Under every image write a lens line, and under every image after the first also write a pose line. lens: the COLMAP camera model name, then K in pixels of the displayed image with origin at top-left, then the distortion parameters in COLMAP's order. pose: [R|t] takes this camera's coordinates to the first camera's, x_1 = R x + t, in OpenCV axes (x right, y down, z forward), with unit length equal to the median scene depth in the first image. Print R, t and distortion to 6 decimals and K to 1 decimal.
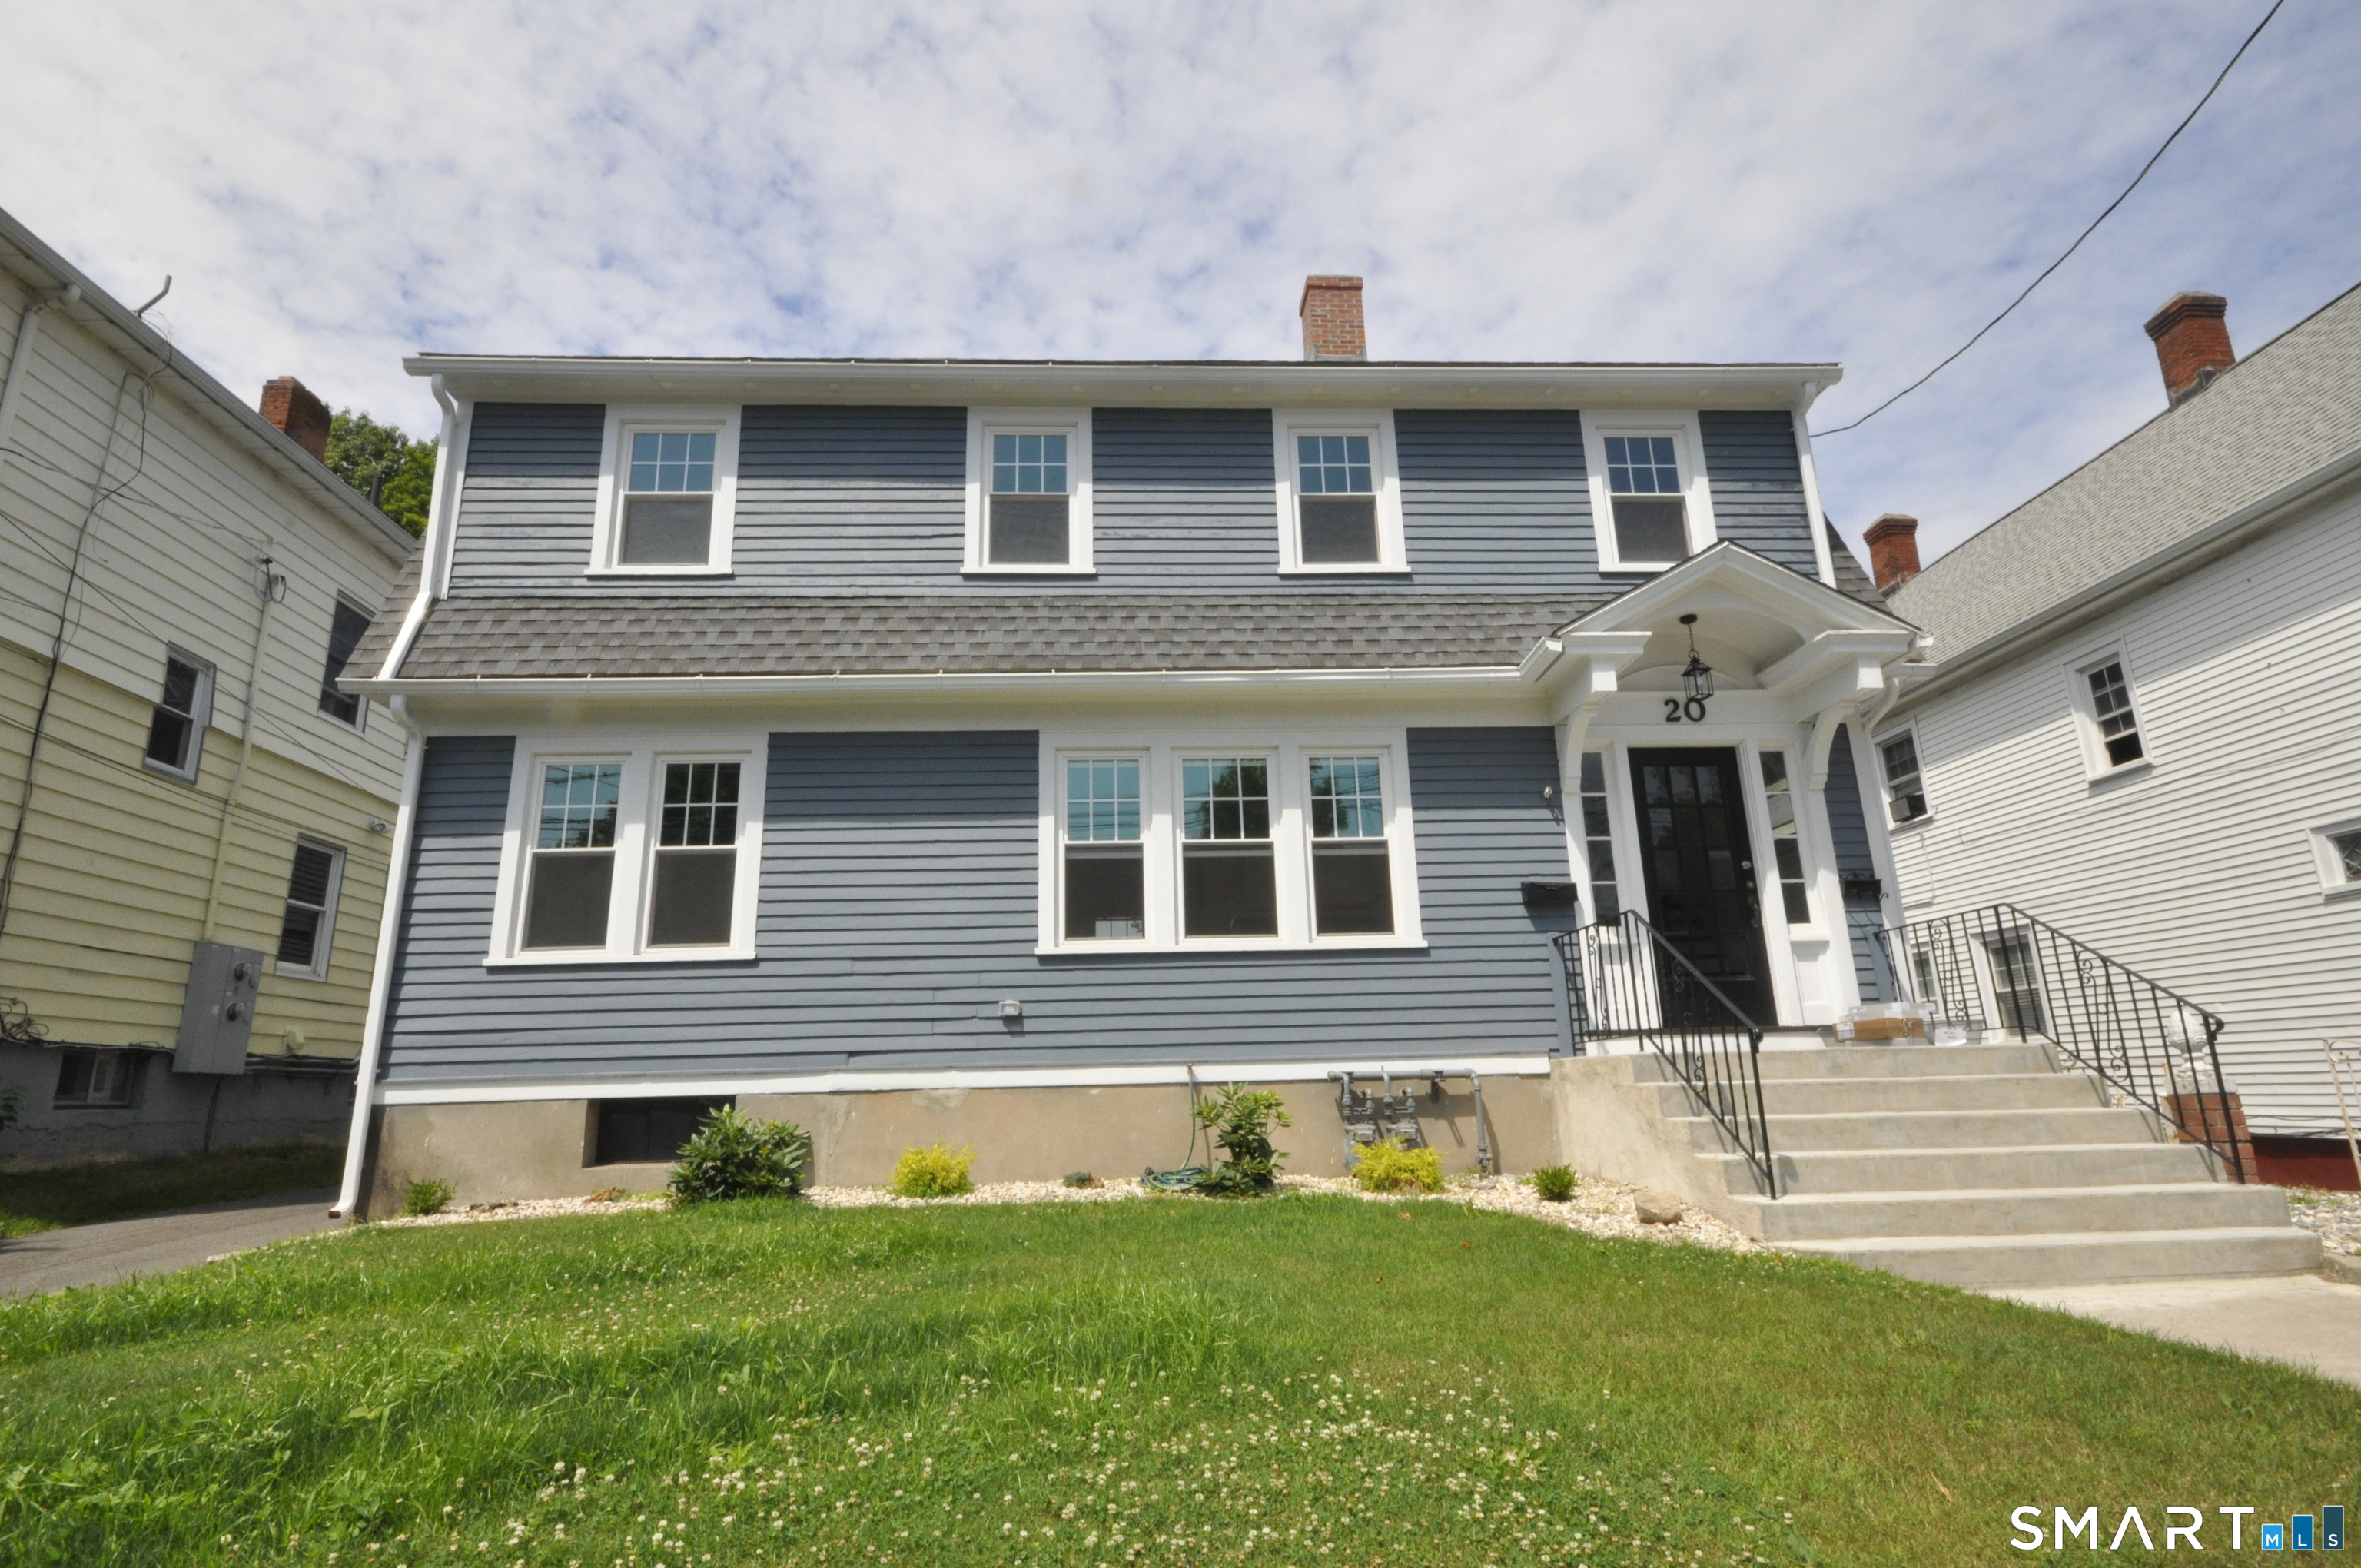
lens RADIAL K [[1181.5, 0, 1180.5], [0, 1181.5, 784.0], [0, 0, 1]] dist [-0.020183, 0.058523]
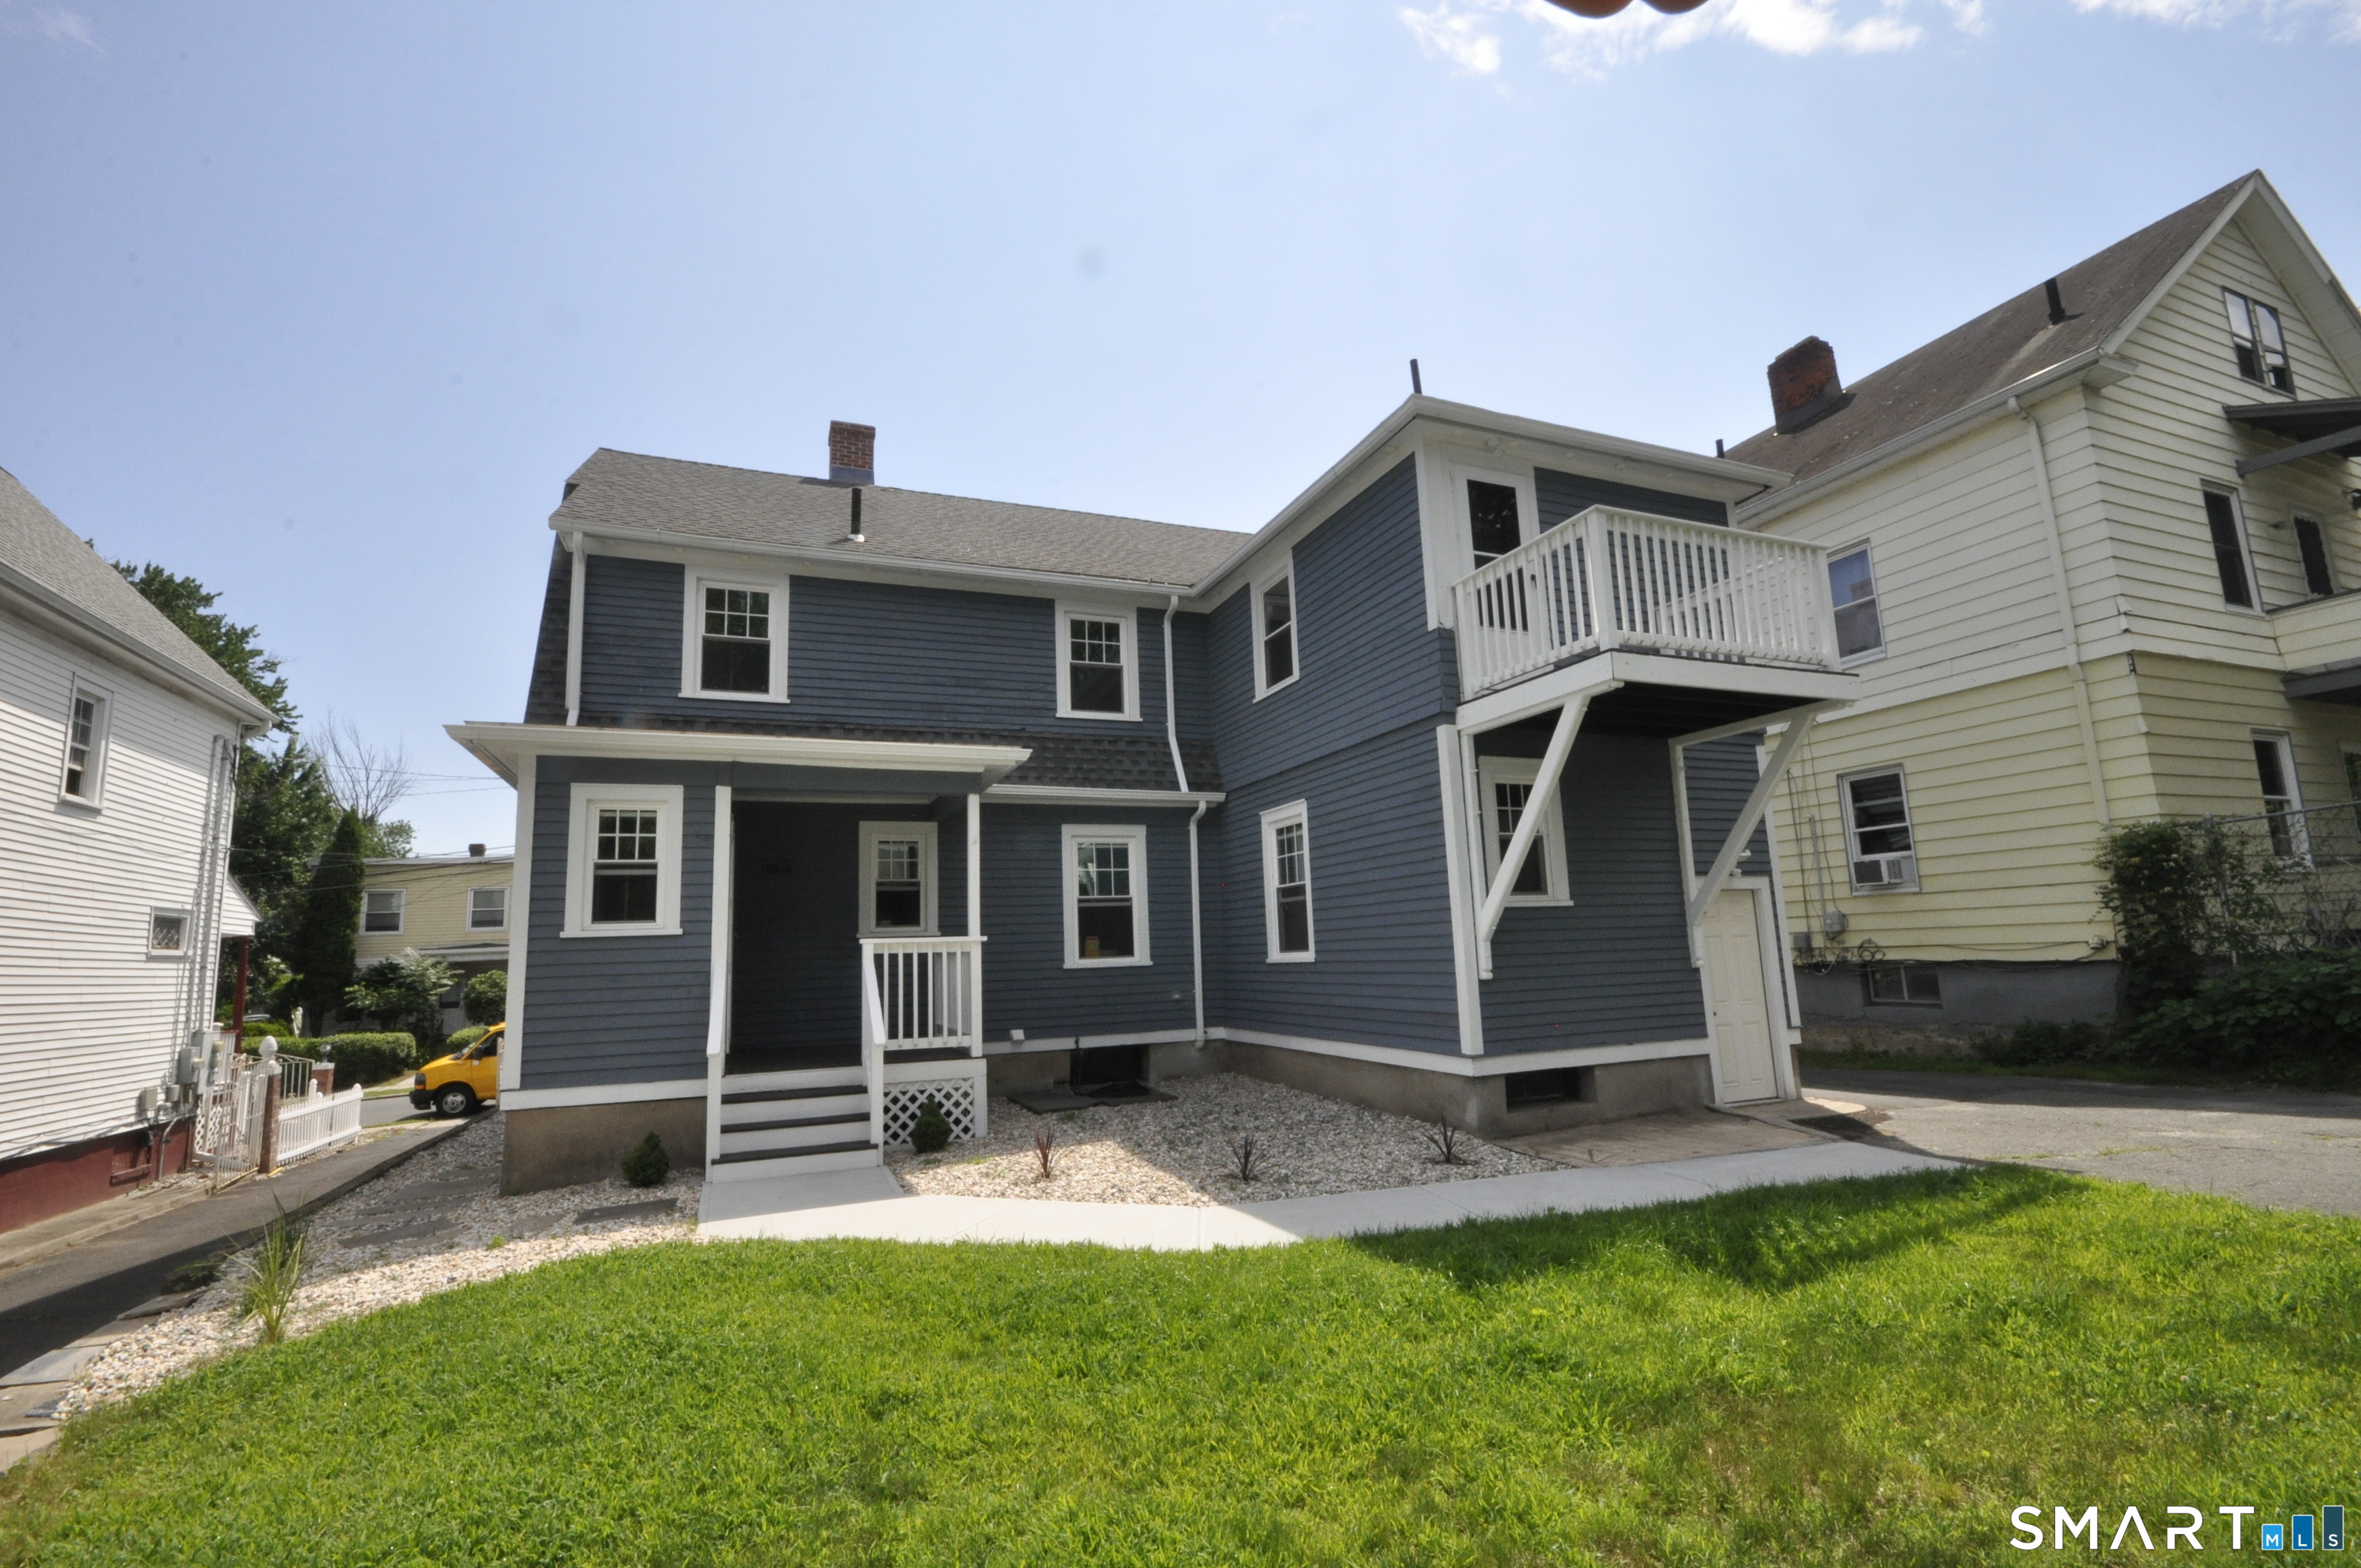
lens RADIAL K [[1027.8, 0, 1180.5], [0, 1027.8, 784.0], [0, 0, 1]] dist [-0.003811, -0.000639]
pose [[-0.943908, -0.000358, -0.330207, 0.165690], [0.139308, 0.906219, -0.399200, 0.438827], [0.299383, -0.422809, -0.855338, 1.943559]]
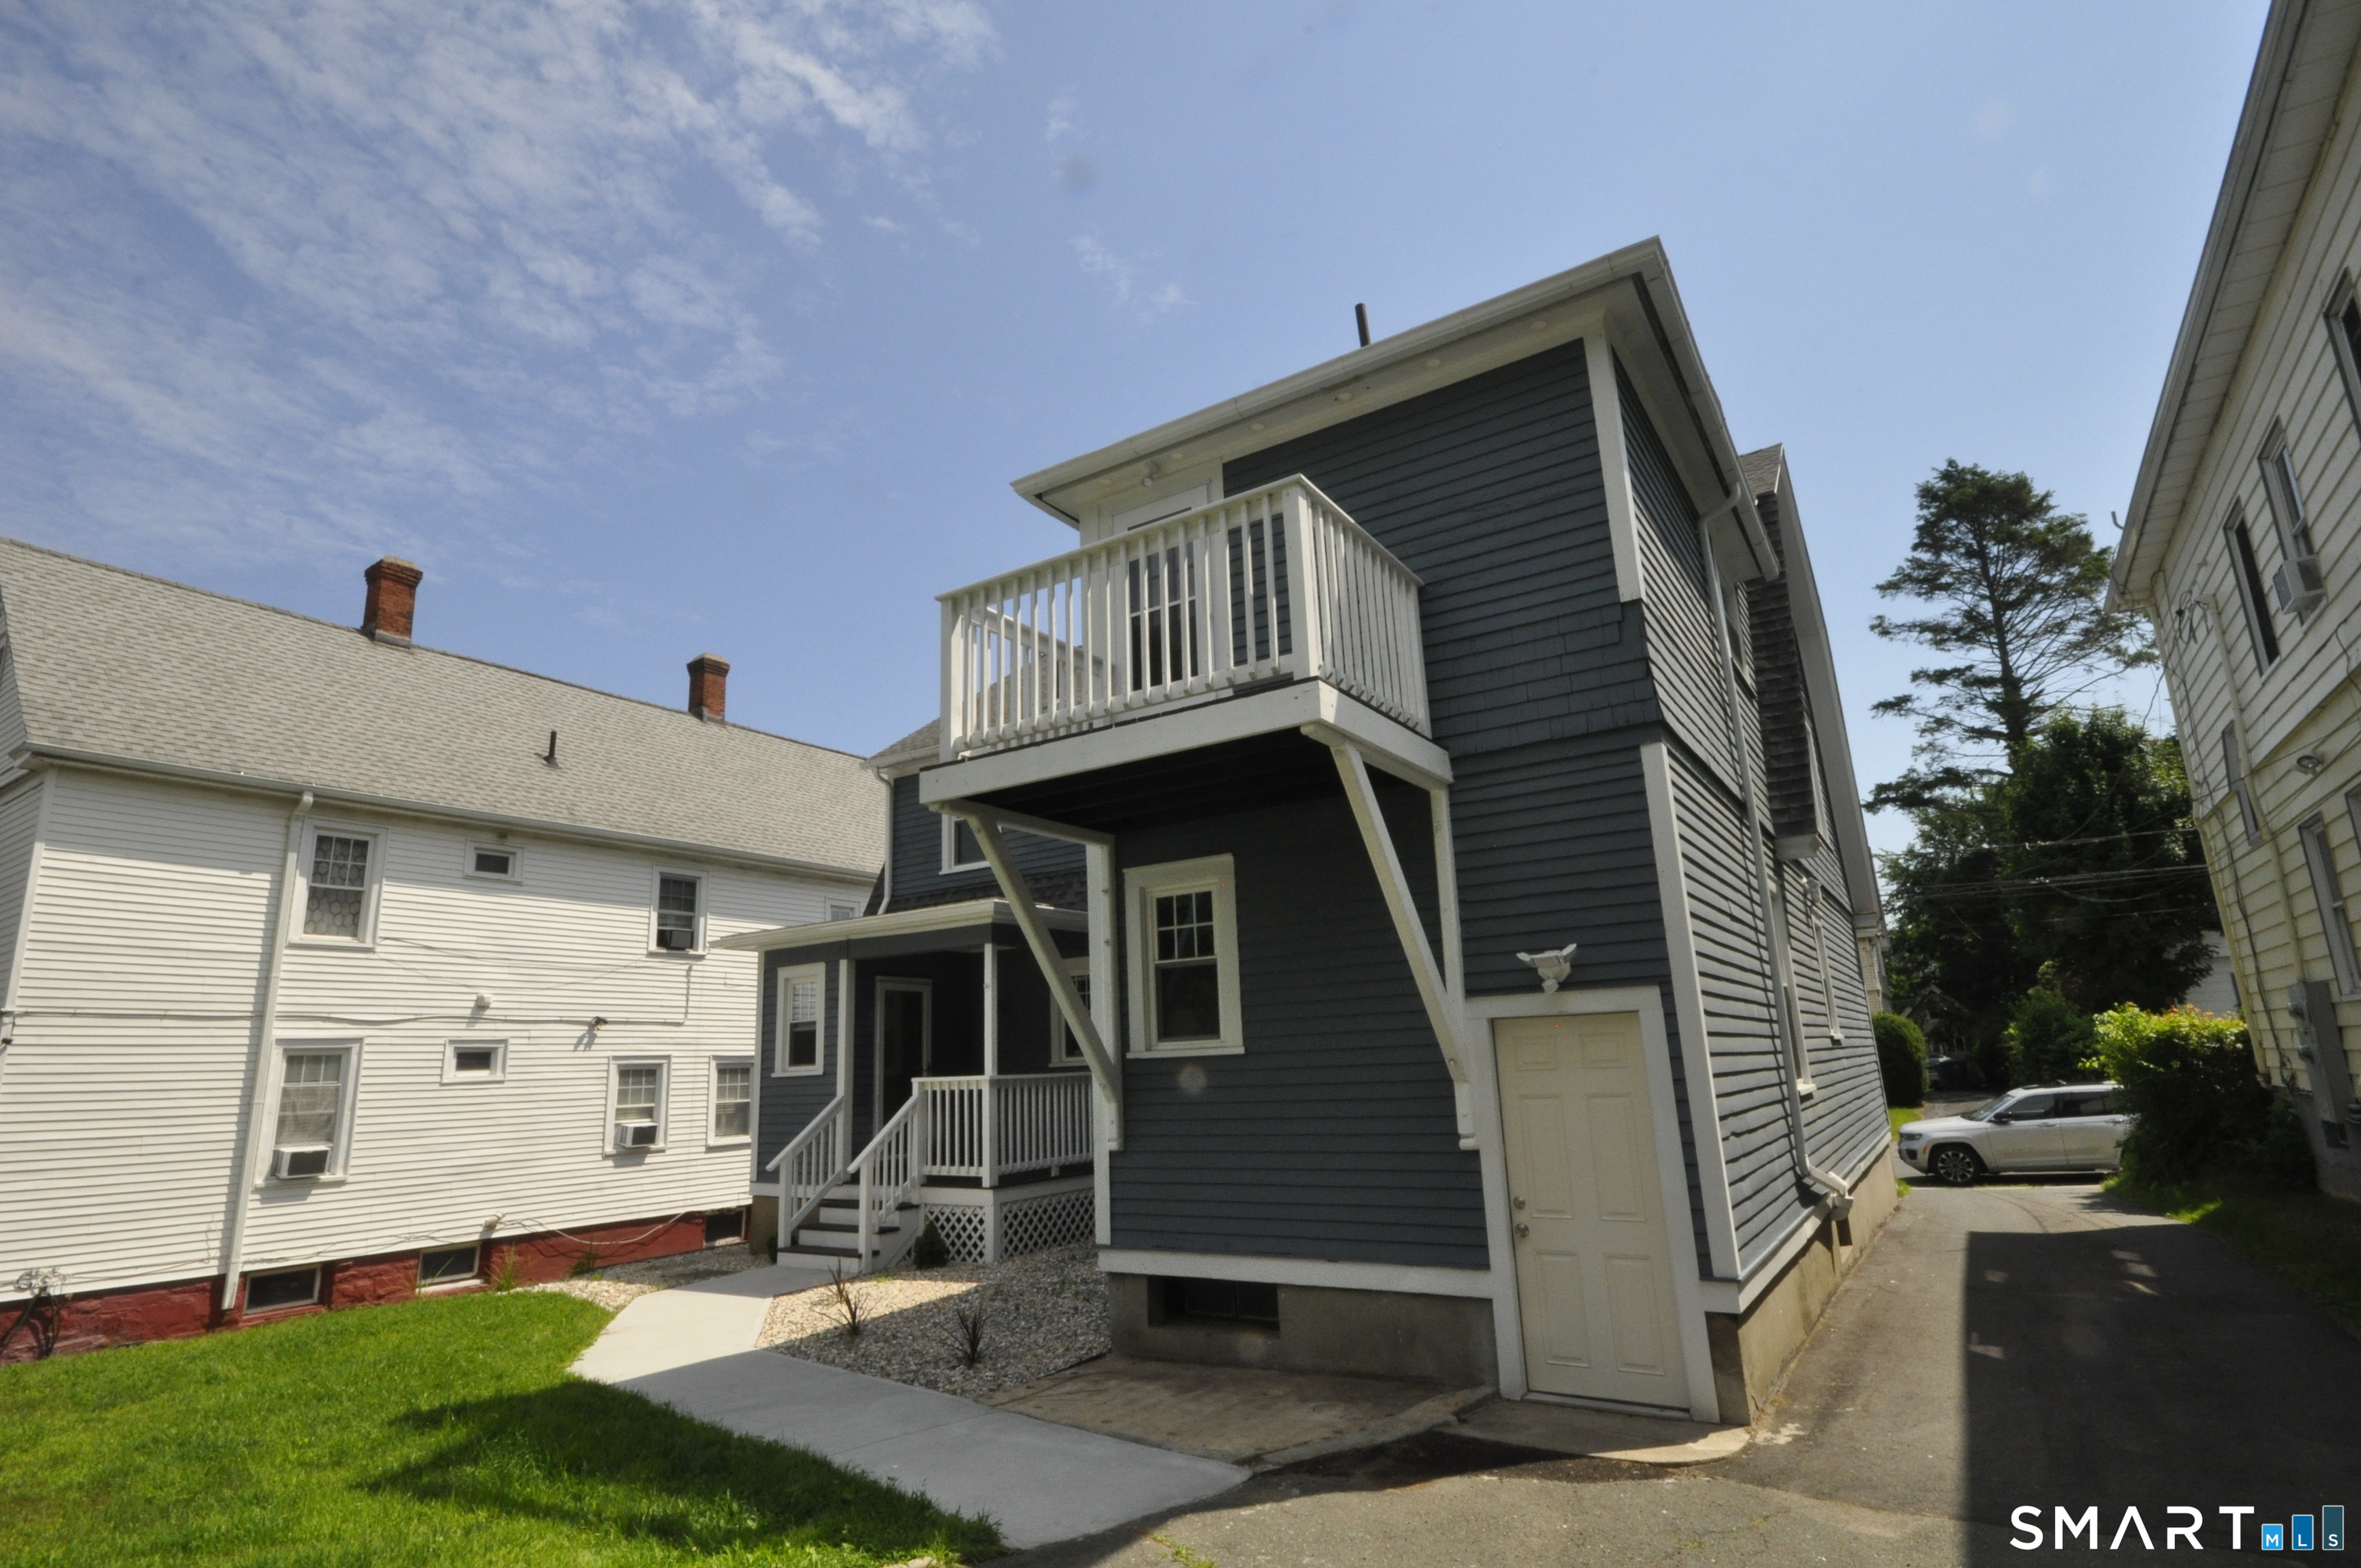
lens RADIAL K [[1181.5, 0, 1180.5], [0, 1181.5, 784.0], [0, 0, 1]] dist [-0.020183, 0.058523]
pose [[-0.801301, 0.189992, 0.567291, -0.564599], [-0.105267, 0.888664, -0.446313, 0.419580], [-0.588927, -0.417349, -0.692088, 1.876679]]
